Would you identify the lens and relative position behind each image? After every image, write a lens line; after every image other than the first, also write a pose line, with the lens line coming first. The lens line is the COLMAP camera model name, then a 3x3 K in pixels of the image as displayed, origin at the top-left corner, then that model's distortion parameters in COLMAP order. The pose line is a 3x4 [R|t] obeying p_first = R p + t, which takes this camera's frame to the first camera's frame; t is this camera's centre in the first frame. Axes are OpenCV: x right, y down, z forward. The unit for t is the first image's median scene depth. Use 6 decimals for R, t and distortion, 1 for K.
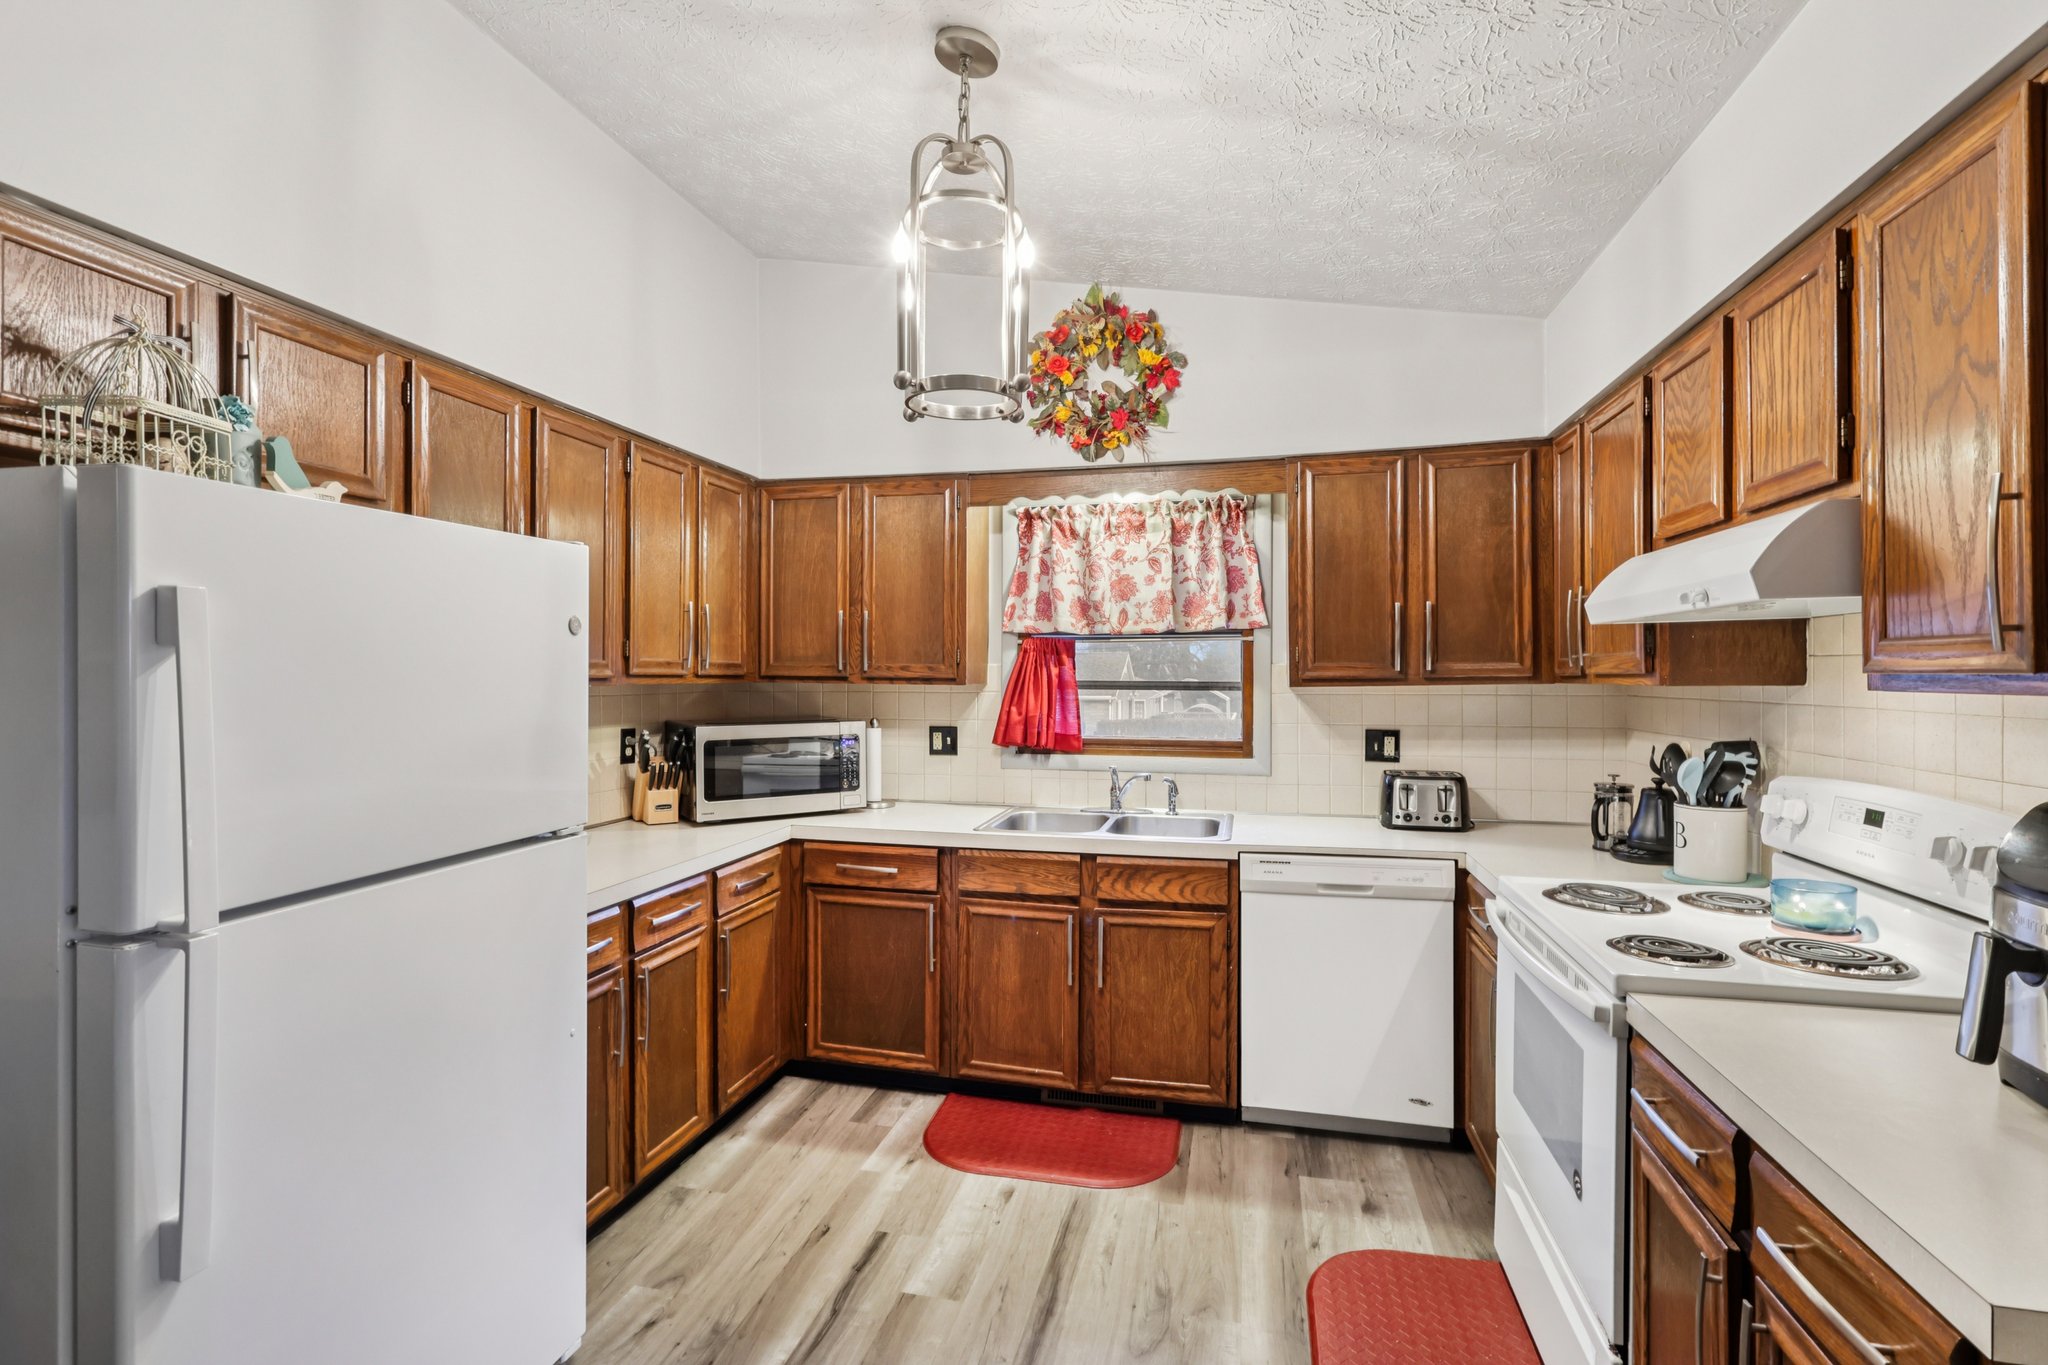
lens RADIAL K [[960.8, 0, 1025.0], [0, 960.8, 675.7], [0, 0, 1]] dist [0.001074, -0.000823]
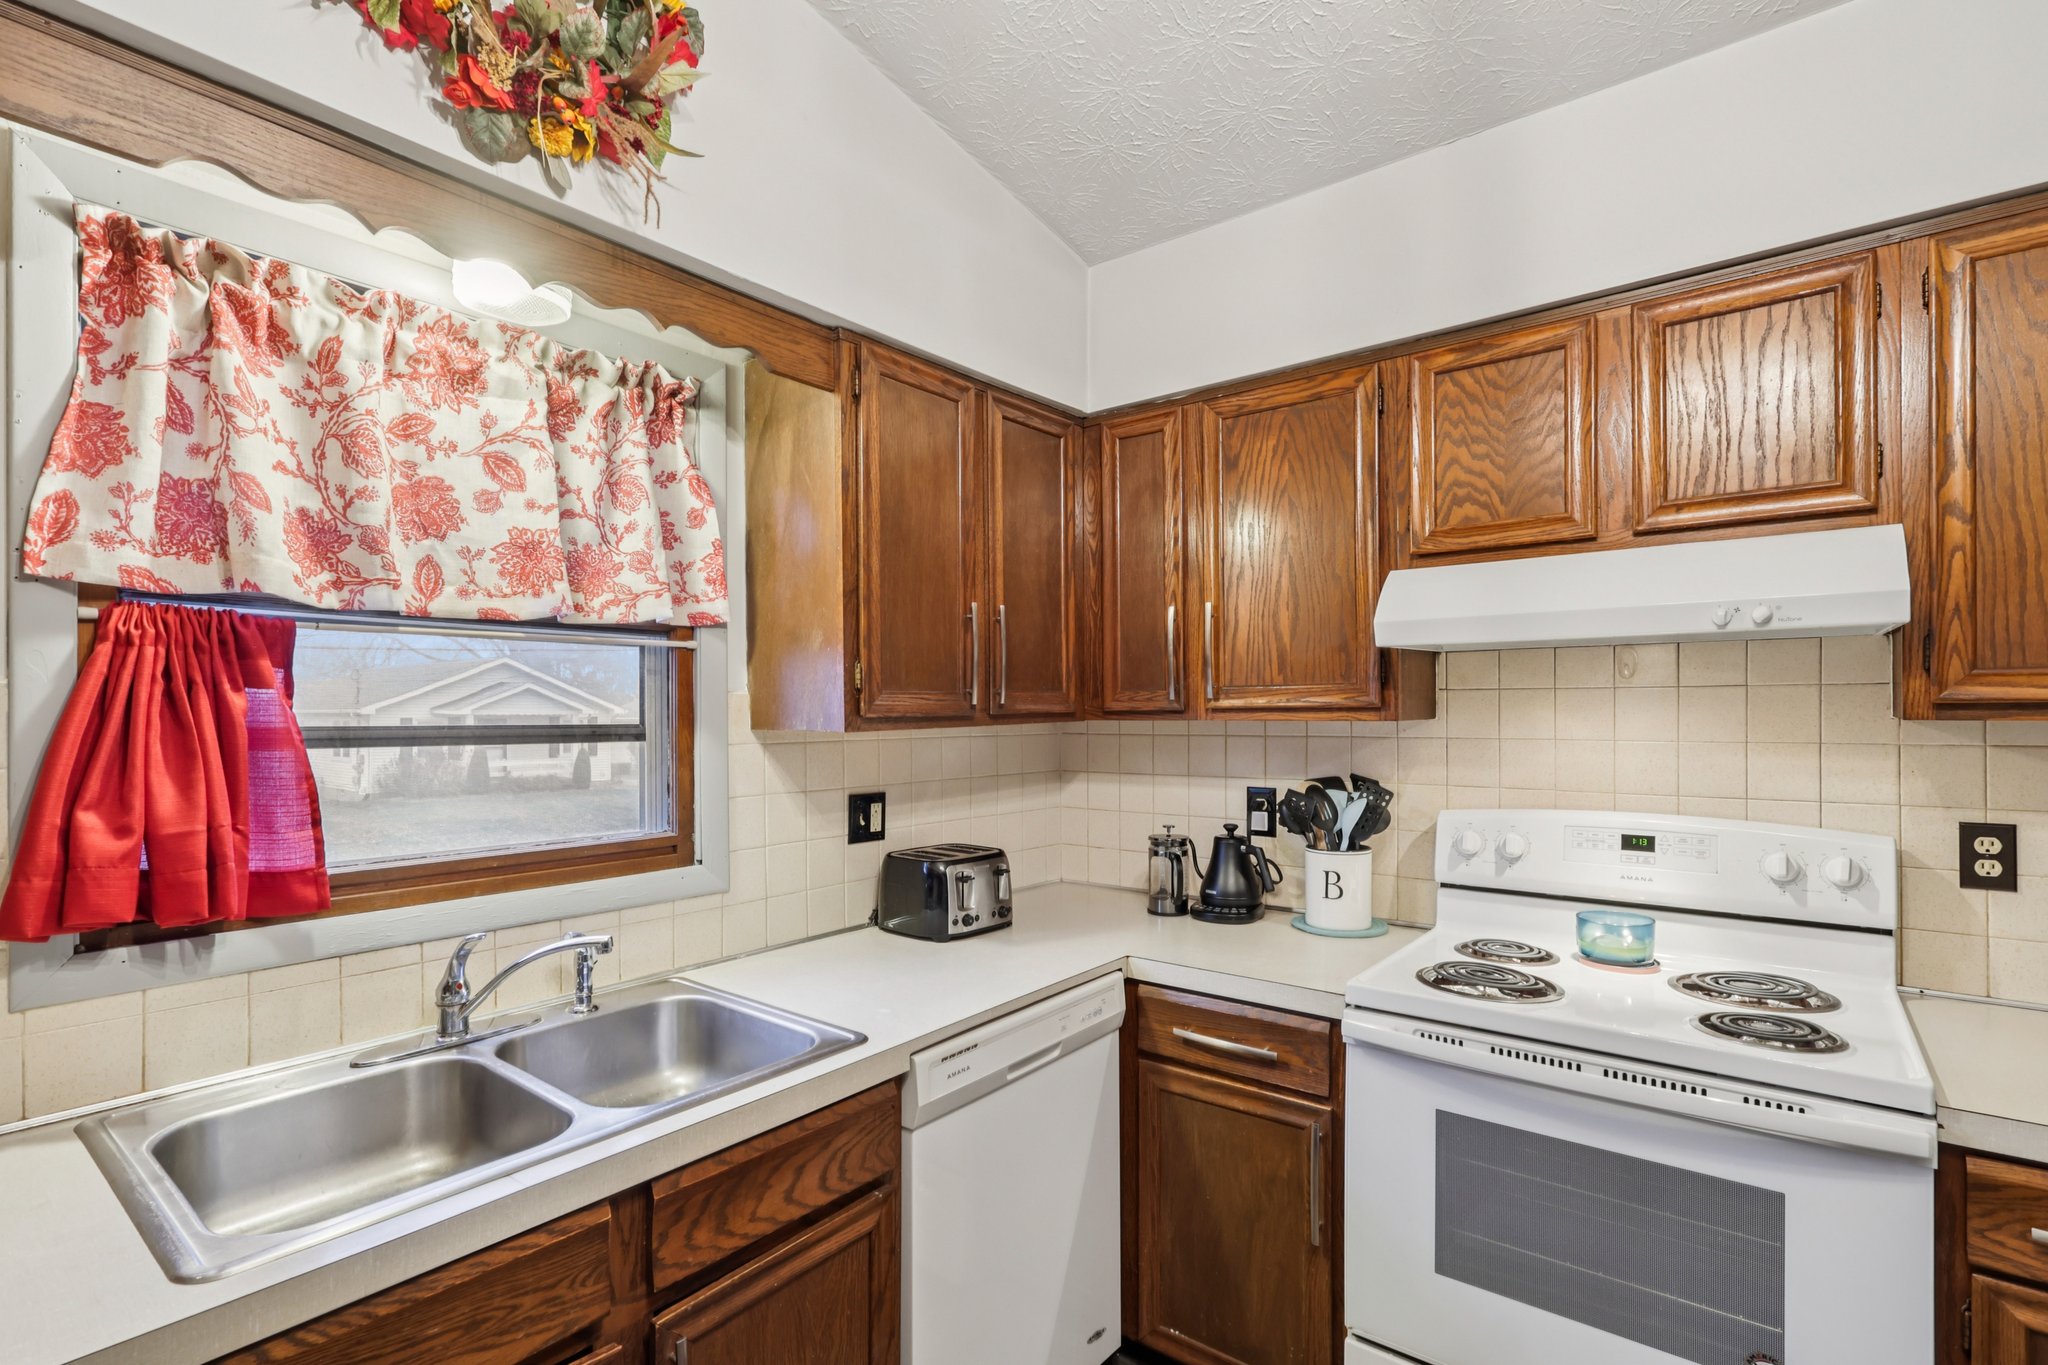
lens RADIAL K [[960.8, 0, 1014.0], [0, 960.8, 713.2], [0, 0, 1]] dist [0.001074, -0.000823]
pose [[0.421585, -0.002640, 0.906785, -0.175462], [0.006352, 0.999980, -0.000041, 0.001348], [-0.906767, 0.005777, 0.421593, 0.589002]]
